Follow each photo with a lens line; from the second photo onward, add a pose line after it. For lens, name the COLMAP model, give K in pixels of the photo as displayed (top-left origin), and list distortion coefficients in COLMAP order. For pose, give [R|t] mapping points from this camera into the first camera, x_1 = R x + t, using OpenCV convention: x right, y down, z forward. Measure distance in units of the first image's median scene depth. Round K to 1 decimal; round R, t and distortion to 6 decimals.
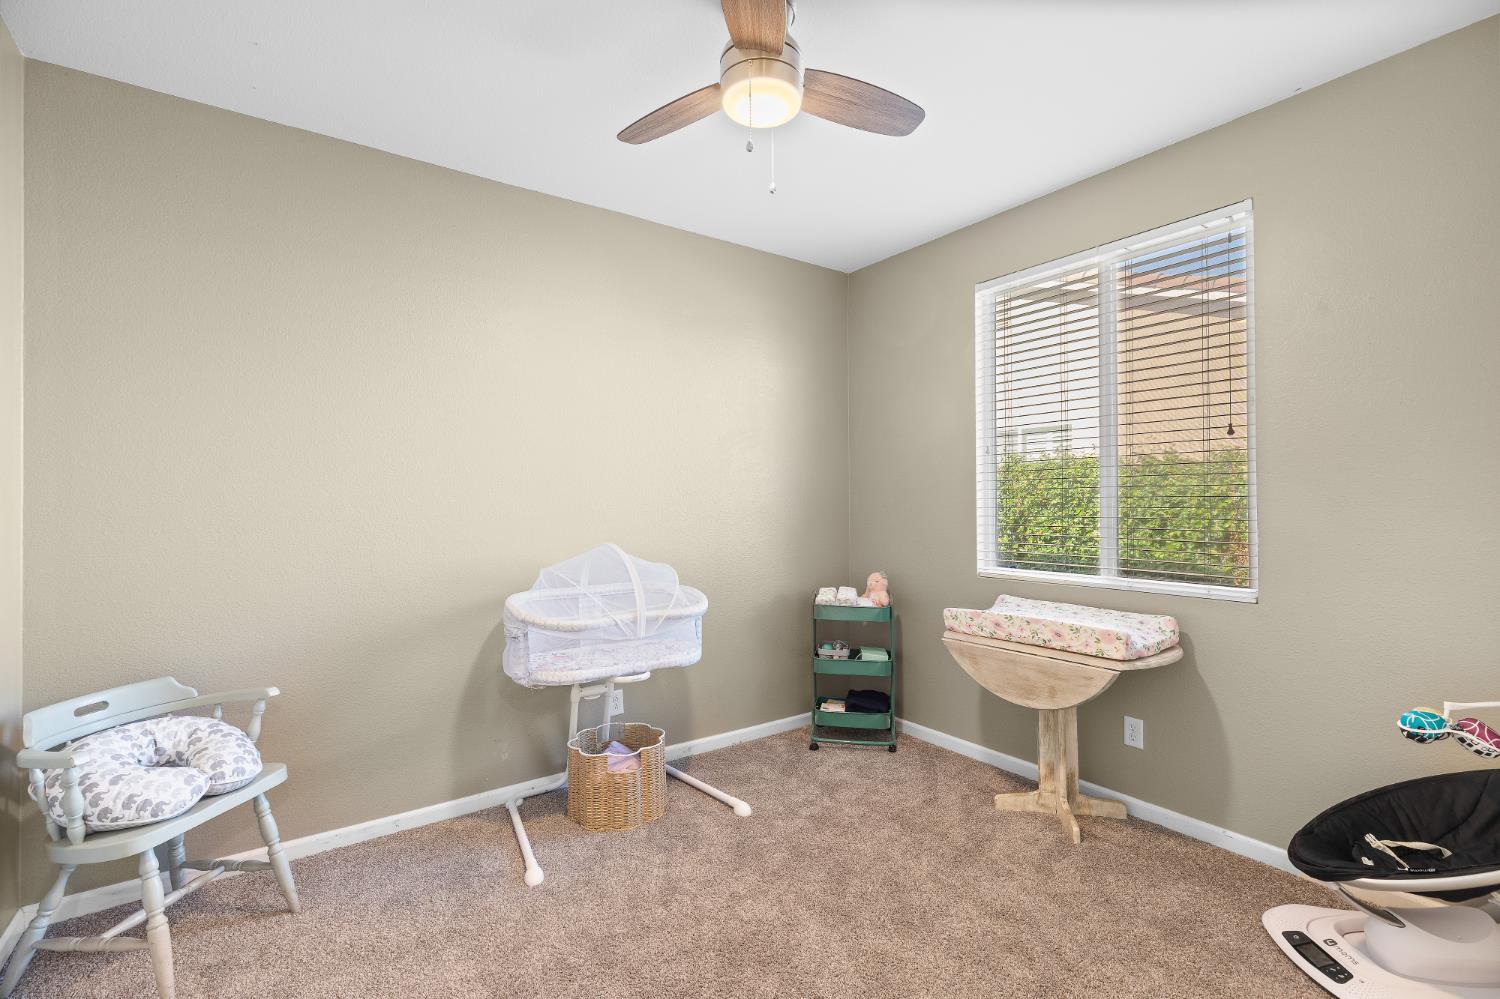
lens RADIAL K [[676.5, 0, 750.1], [0, 676.5, 501.6], [0, 0, 1]] dist [0.003956, 0.001970]
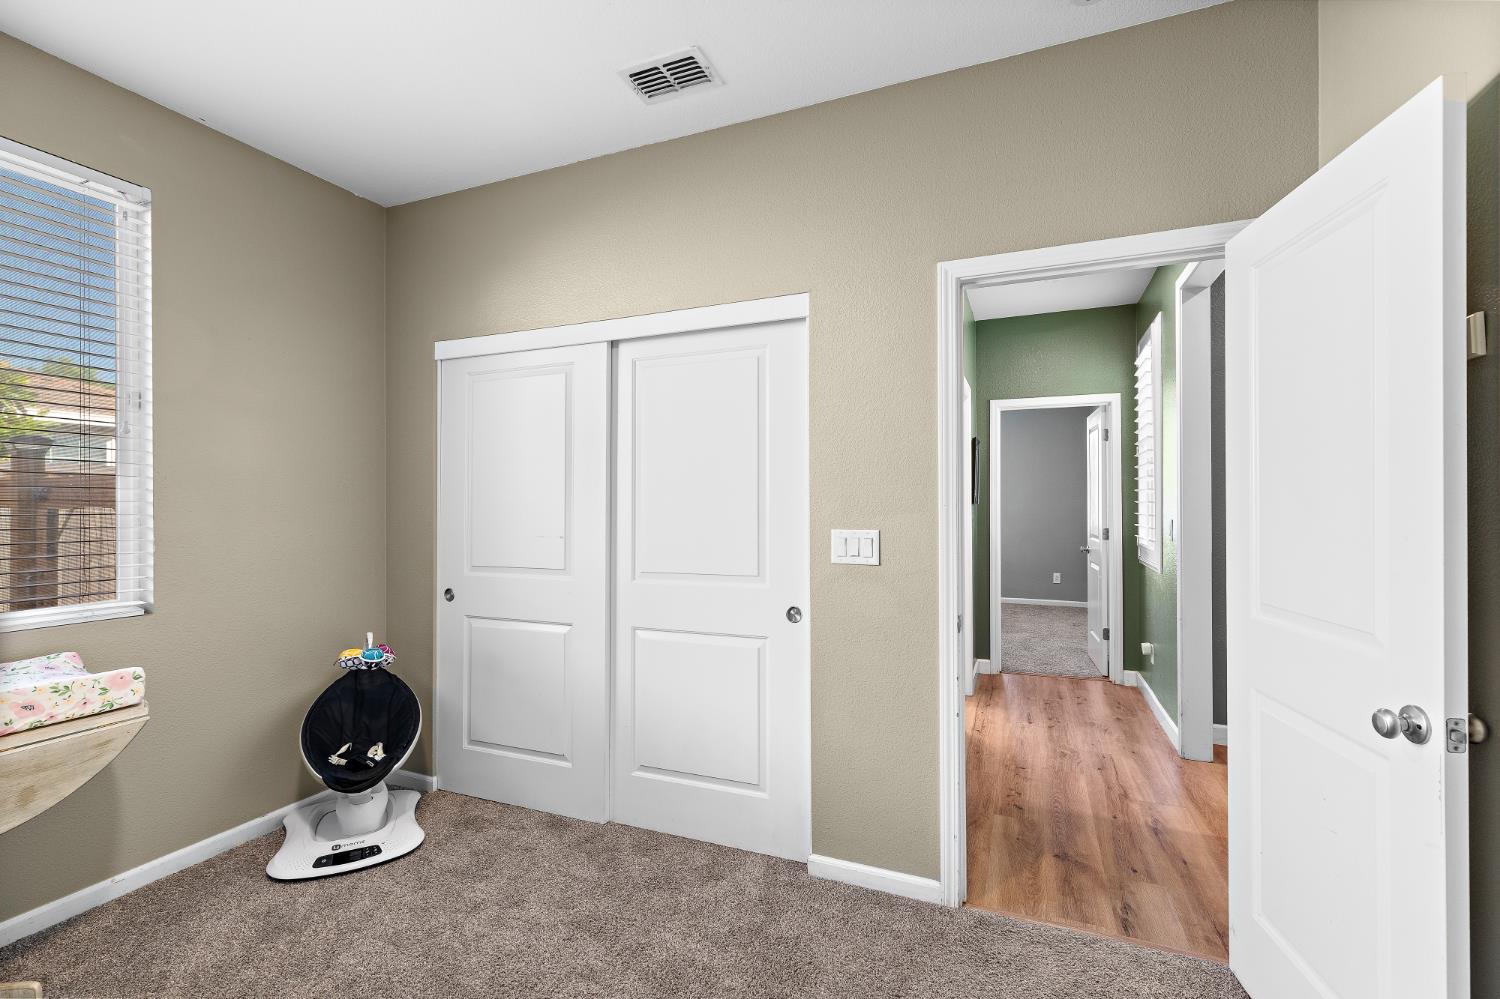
lens RADIAL K [[676.5, 0, 746.9], [0, 676.5, 497.1], [0, 0, 1]] dist [0.003956, 0.001970]
pose [[-0.512701, 0.008547, 0.858525, -0.494787], [0.006365, 0.999961, -0.006154, -0.002171], [-0.858544, 0.002309, -0.512735, 0.748528]]
